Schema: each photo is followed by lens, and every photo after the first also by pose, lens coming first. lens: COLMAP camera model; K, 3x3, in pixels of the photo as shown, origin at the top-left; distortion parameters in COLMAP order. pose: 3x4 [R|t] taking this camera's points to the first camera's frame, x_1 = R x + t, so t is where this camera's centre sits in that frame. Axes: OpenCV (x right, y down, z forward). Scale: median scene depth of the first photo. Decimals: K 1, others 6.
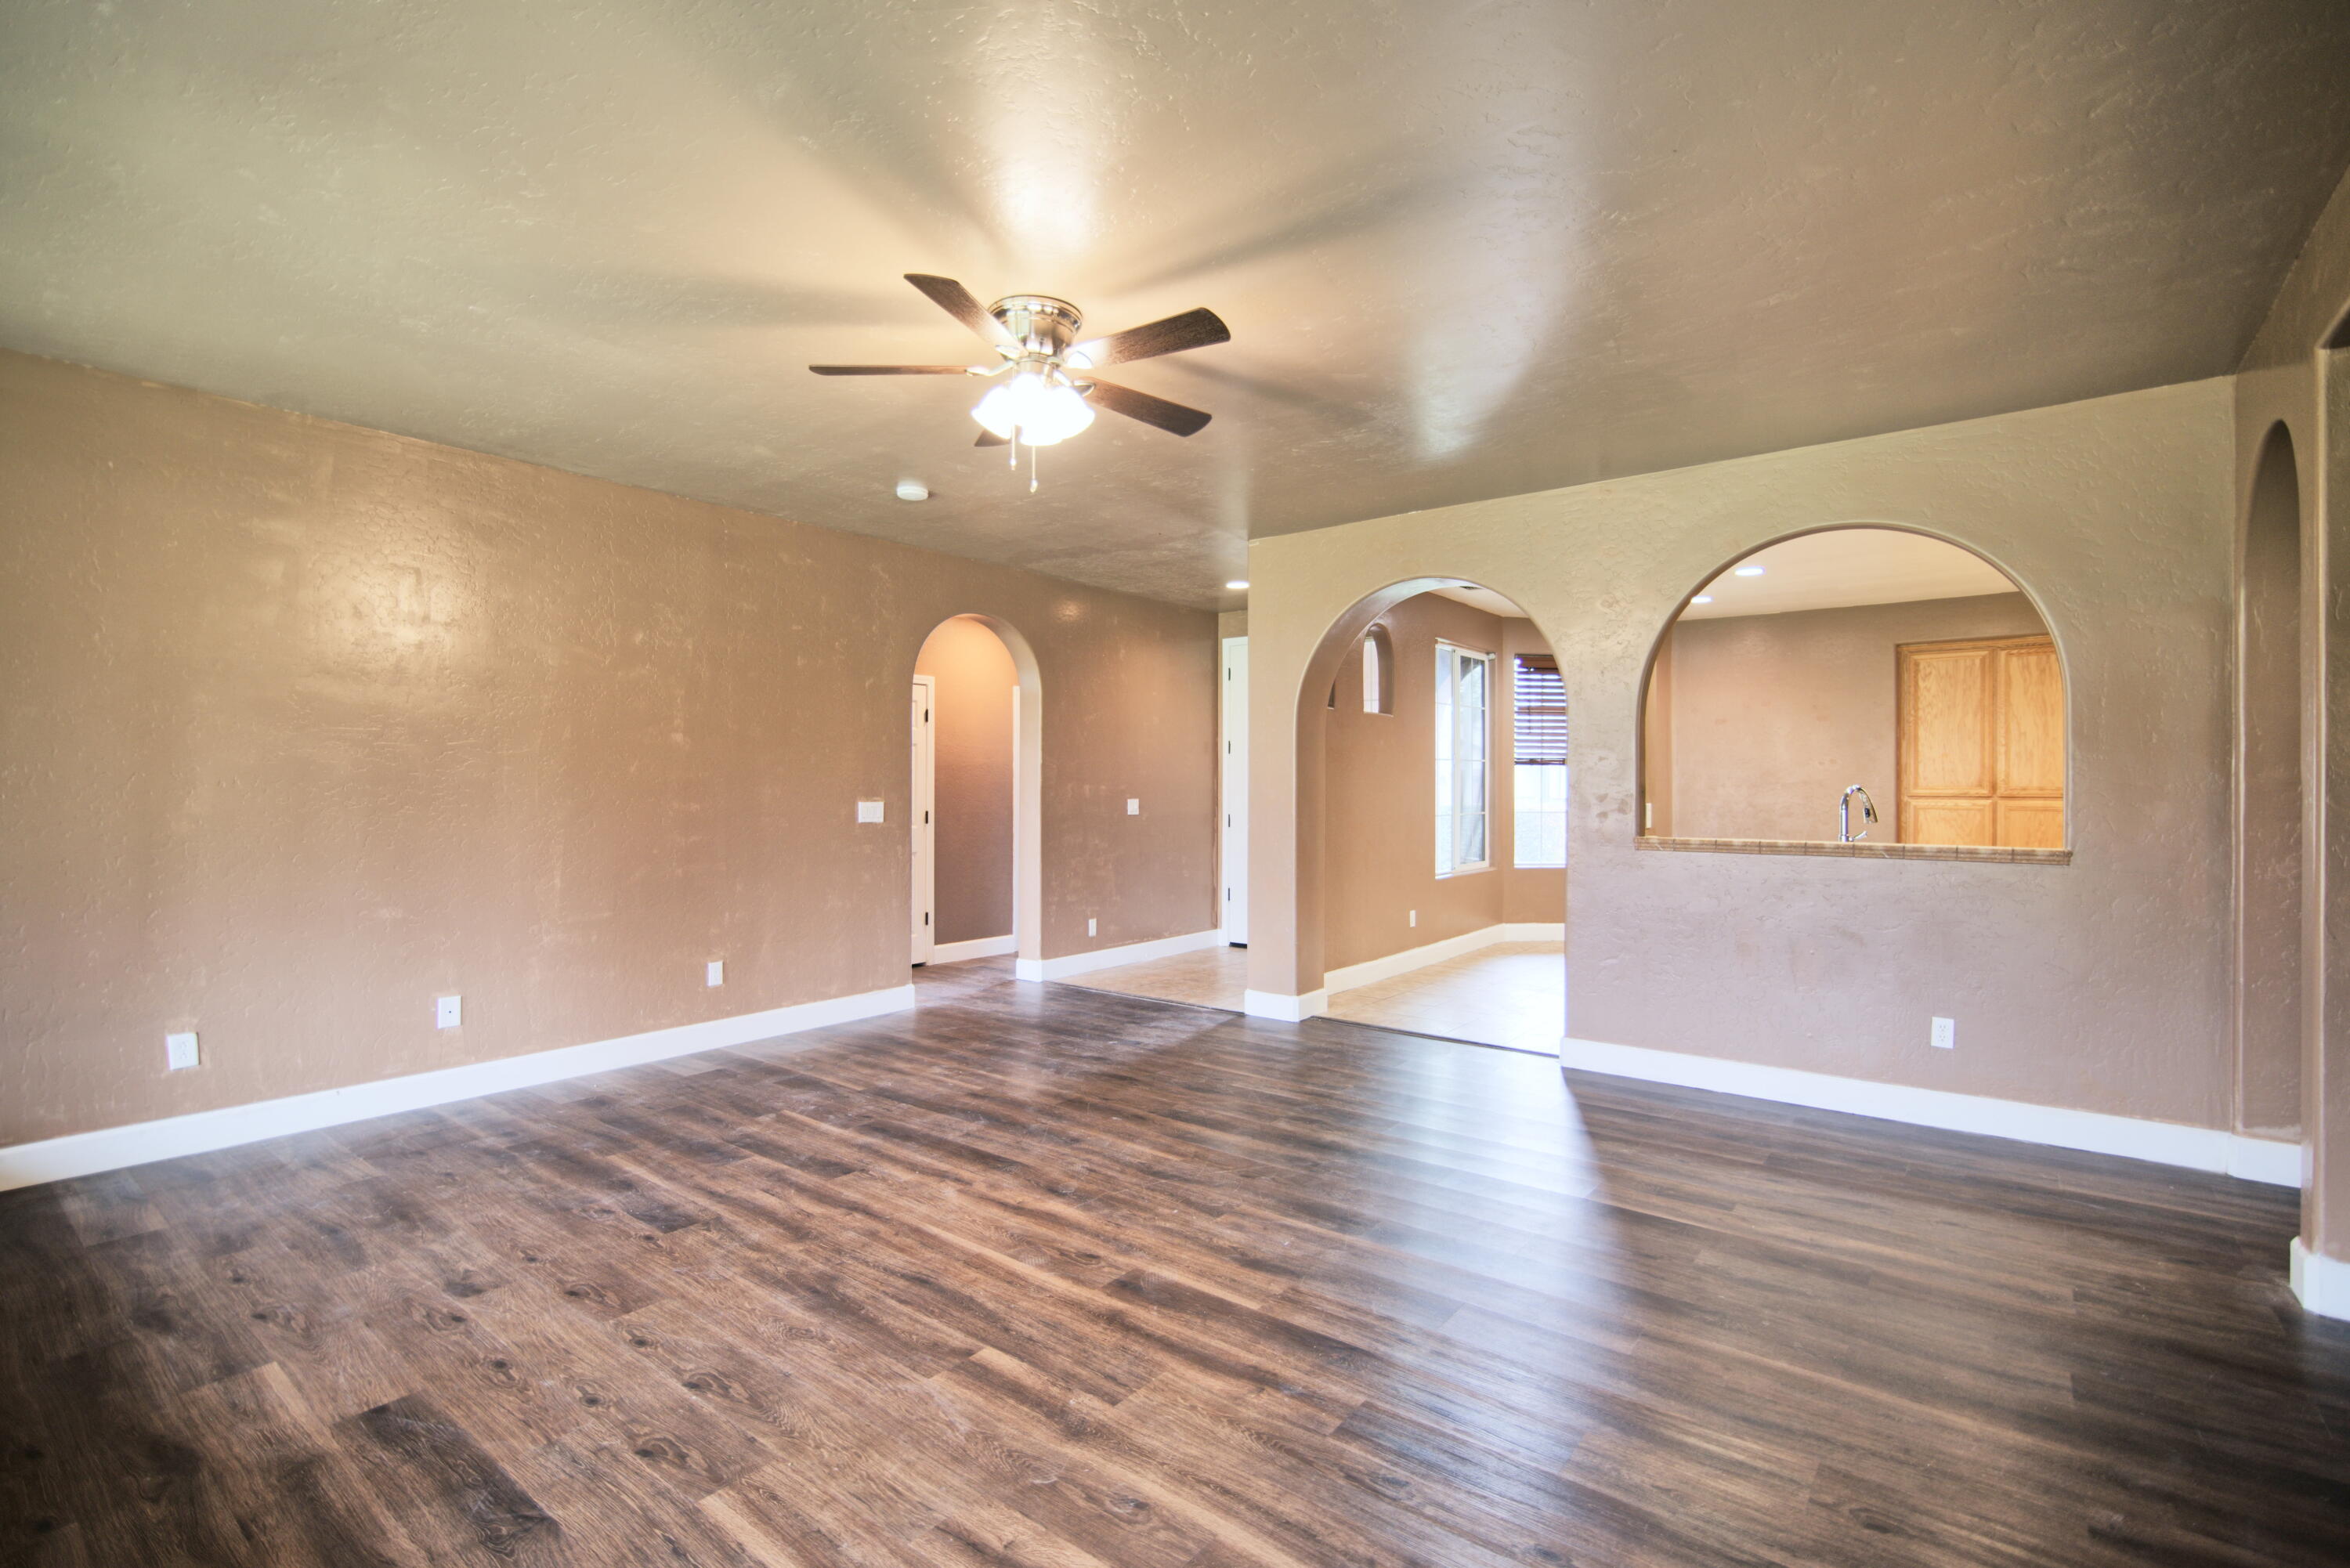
lens RADIAL K [[1059.2, 0, 1182.8], [0, 1059.2, 785.1], [0, 0, 1]] dist [-0.005215, 0.001013]
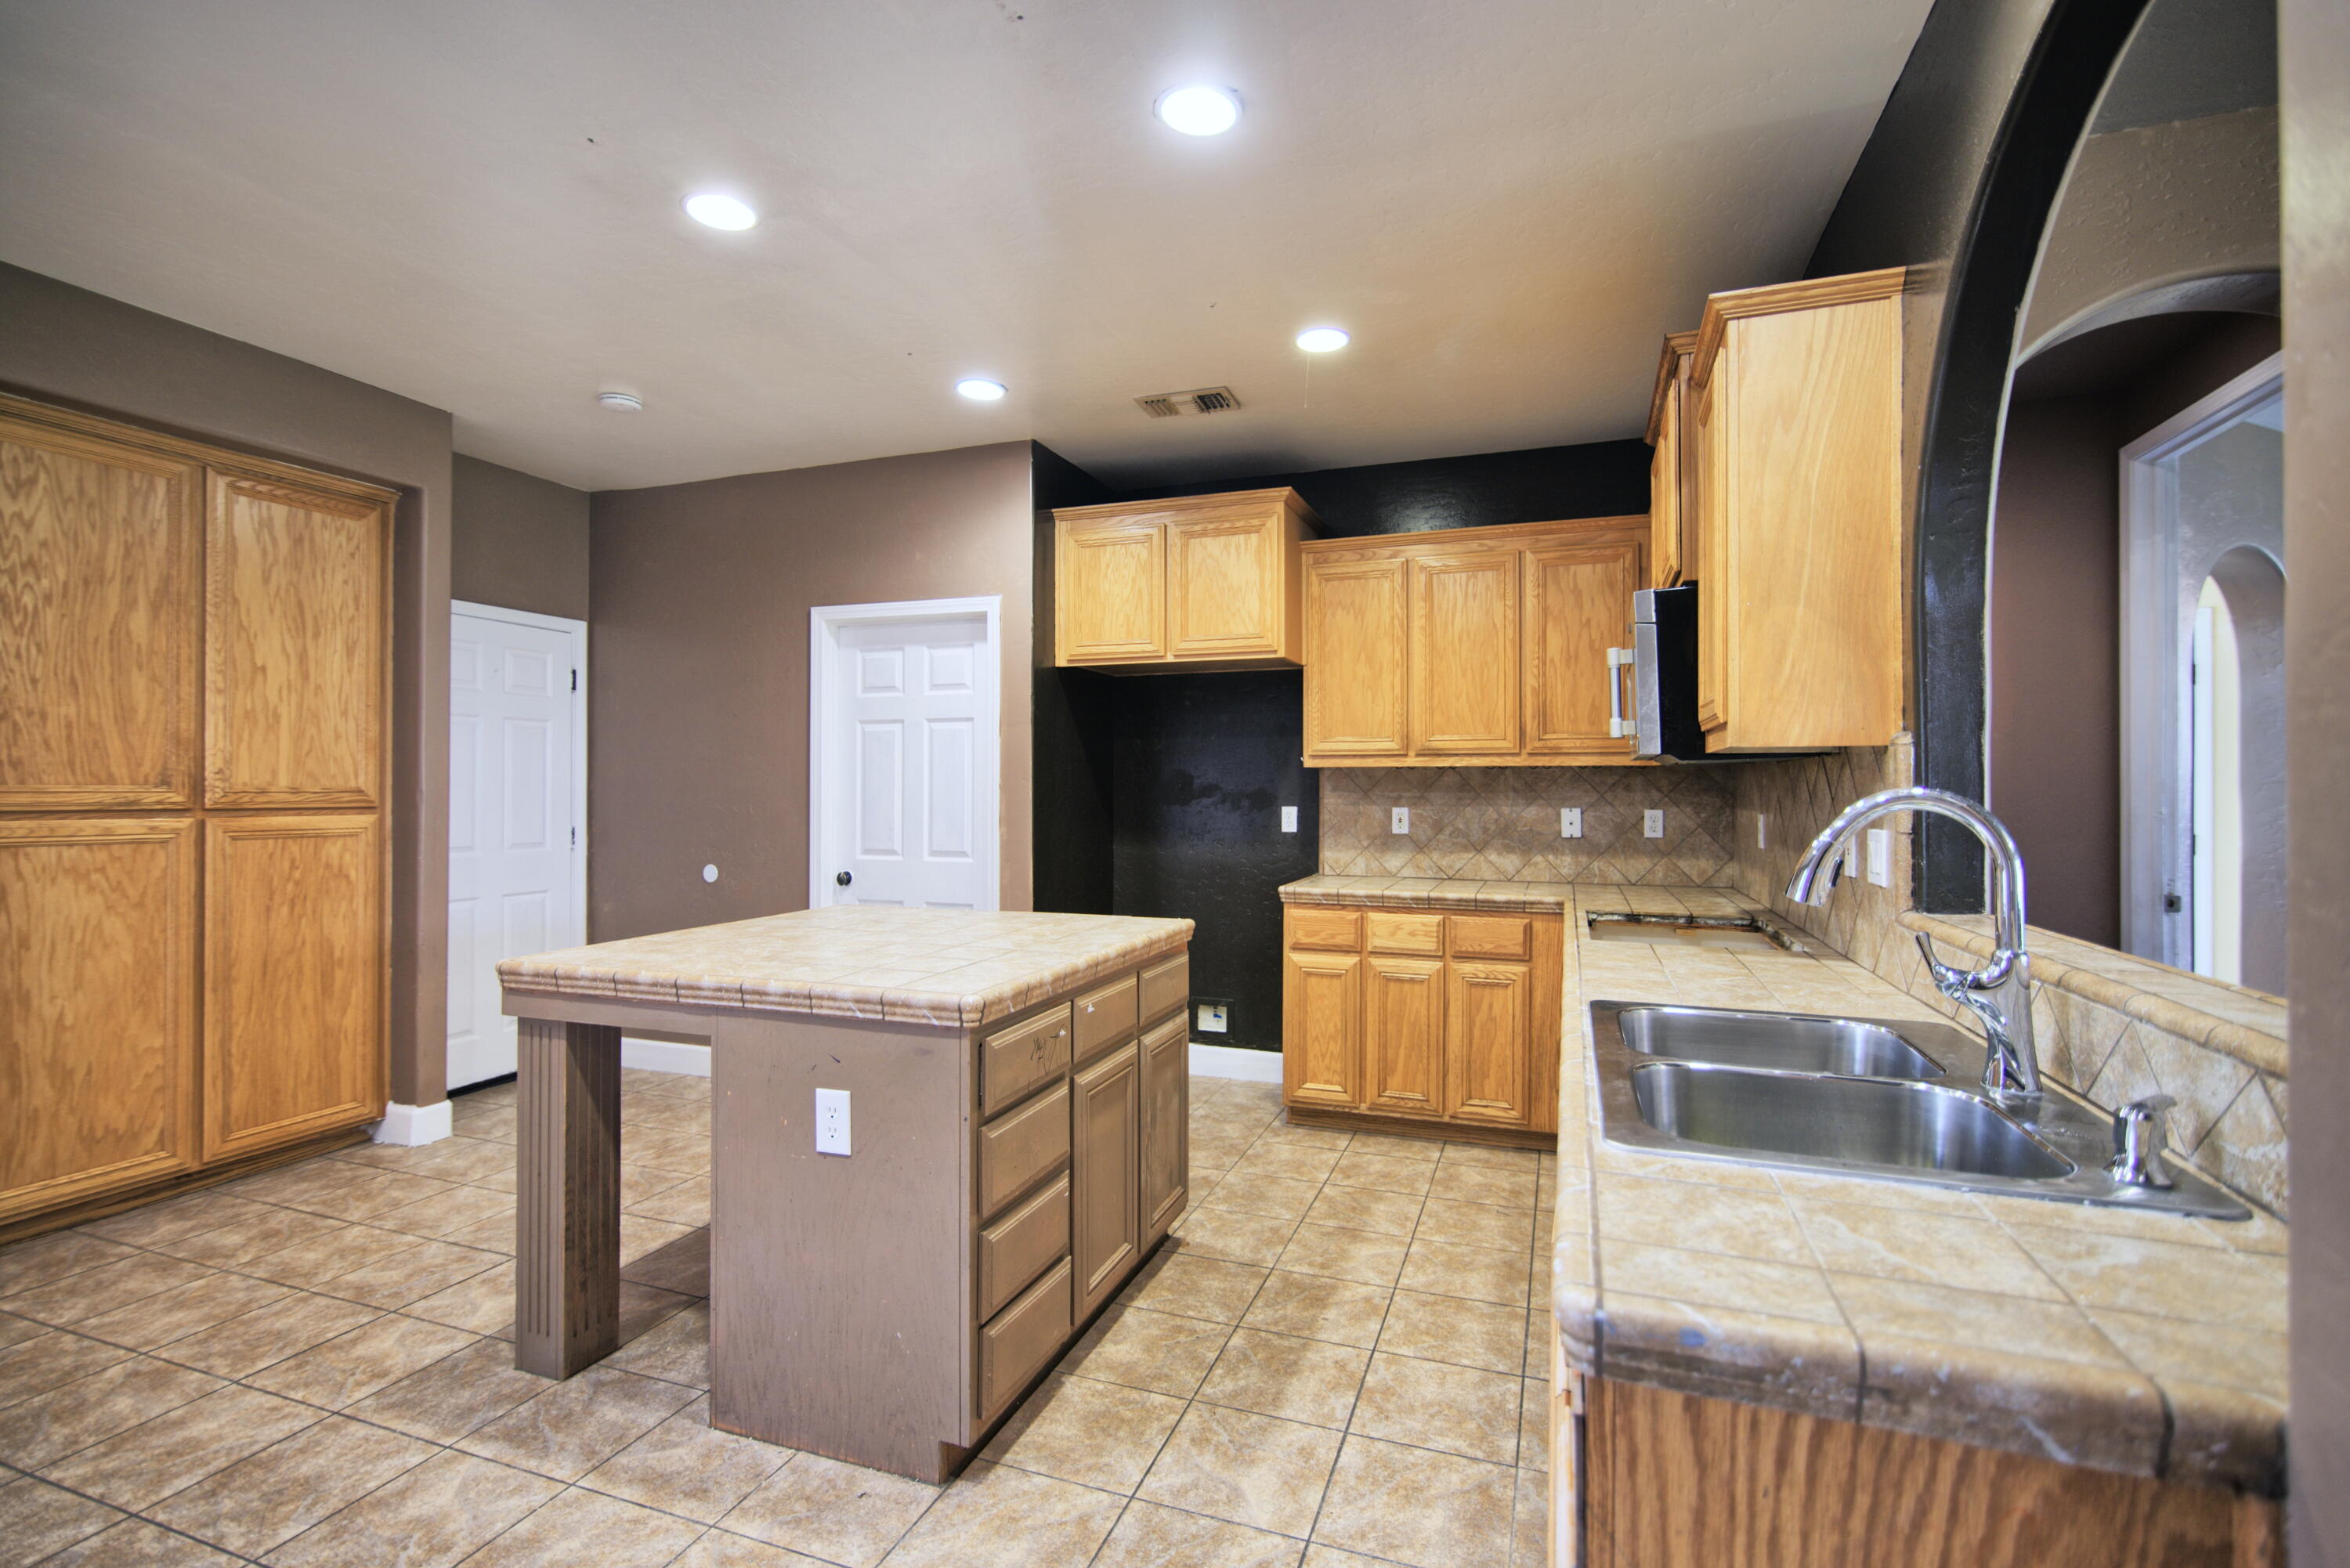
lens RADIAL K [[1059.2, 0, 1182.8], [0, 1059.2, 785.1], [0, 0, 1]] dist [-0.005215, 0.001013]
pose [[-0.309966, 0.000221, 0.950748, 0.542151], [-0.003316, 0.999994, -0.001314, 0.001061], [-0.950742, -0.003560, -0.309964, 1.720460]]
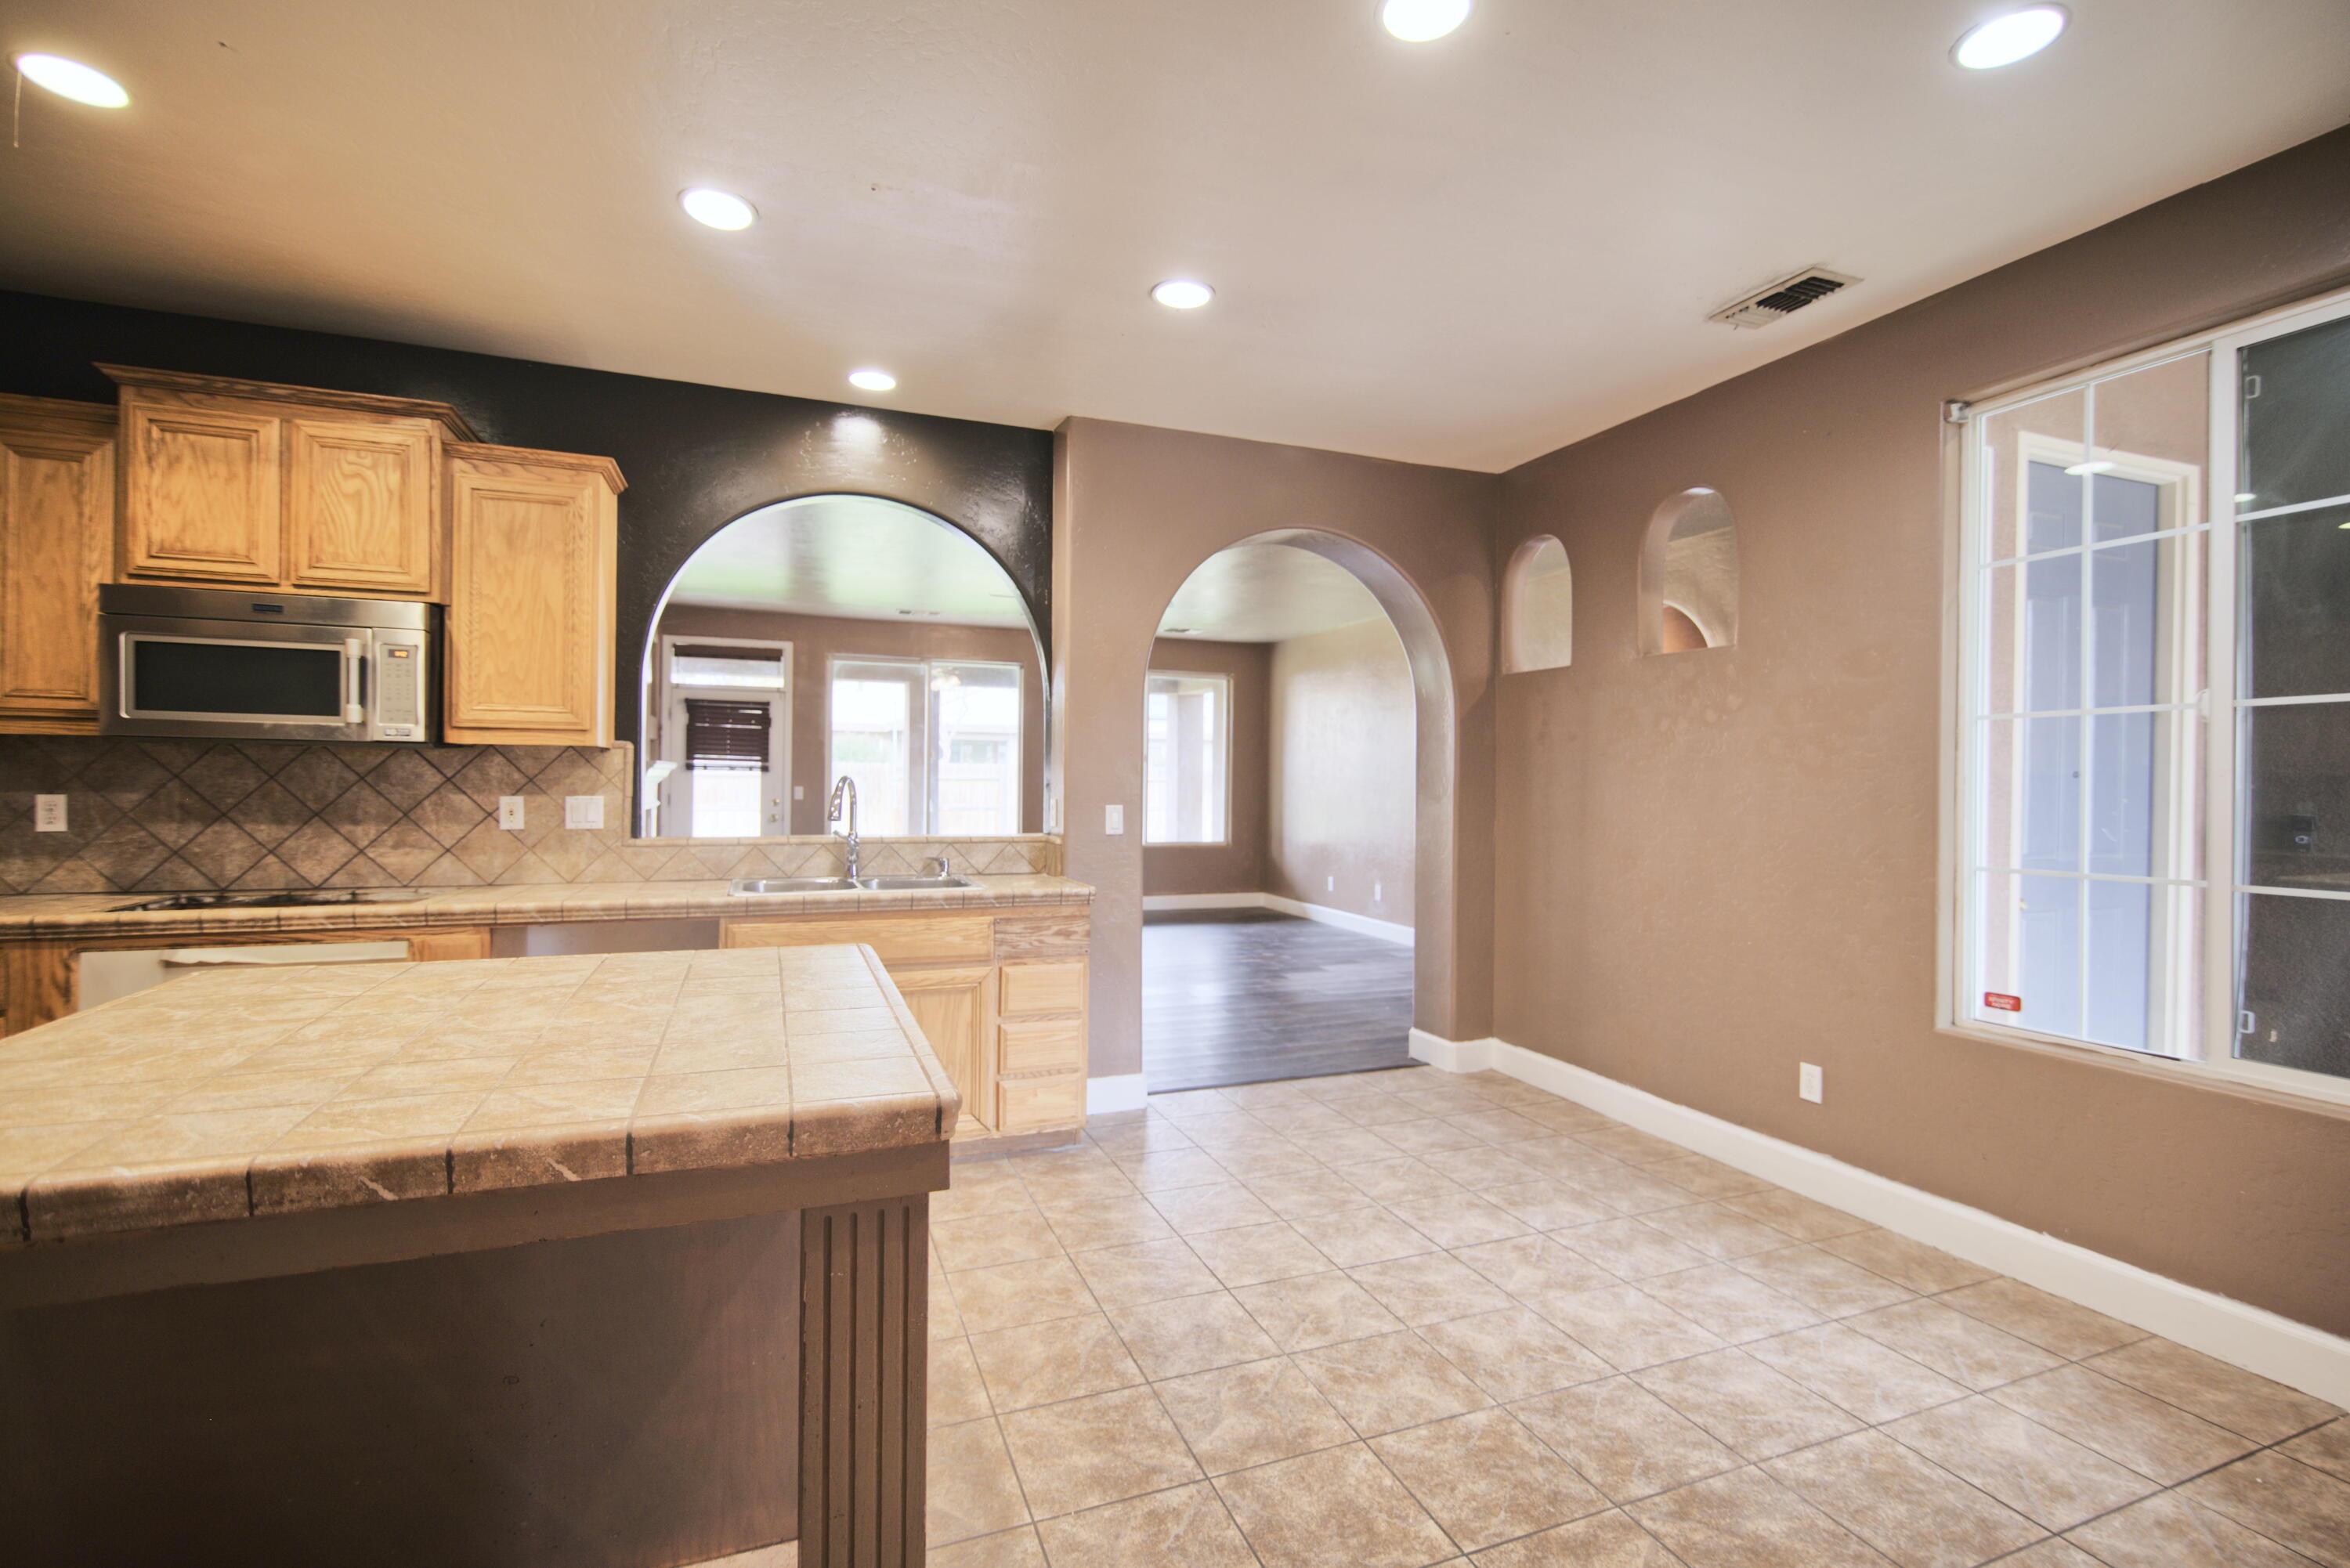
lens RADIAL K [[1046.4, 0, 1175.0], [0, 1046.4, 784.0], [0, 0, 1]] dist [-0.000760, 0.000212]
pose [[-0.516396, -0.002783, -0.856345, 1.621019], [-0.010163, 0.999944, 0.002879, 0.001400], [0.856290, 0.010190, -0.516395, 2.194606]]
